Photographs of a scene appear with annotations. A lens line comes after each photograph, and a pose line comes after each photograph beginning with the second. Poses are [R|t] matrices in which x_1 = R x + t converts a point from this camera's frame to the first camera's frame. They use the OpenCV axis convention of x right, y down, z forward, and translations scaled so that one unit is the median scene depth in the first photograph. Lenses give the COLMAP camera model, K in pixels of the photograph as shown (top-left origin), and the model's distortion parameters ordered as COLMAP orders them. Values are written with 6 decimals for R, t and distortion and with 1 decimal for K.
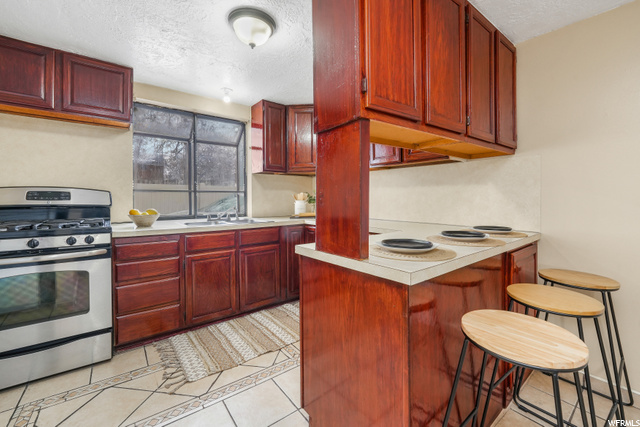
lens RADIAL K [[272.0, 0, 316.1], [0, 272.0, 200.5], [0, 0, 1]] dist [-0.002224, -0.001025]
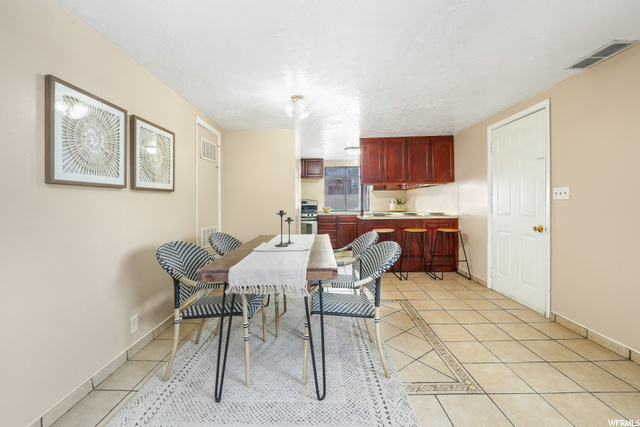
lens RADIAL K [[272.4, 0, 318.3], [0, 272.4, 203.4], [0, 0, 1]] dist [-0.001969, -0.000428]
pose [[0.790456, -0.013756, -0.612365, 1.251206], [0.008685, 0.999899, -0.011251, 0.035532], [0.612458, 0.003575, 0.790495, -1.569528]]
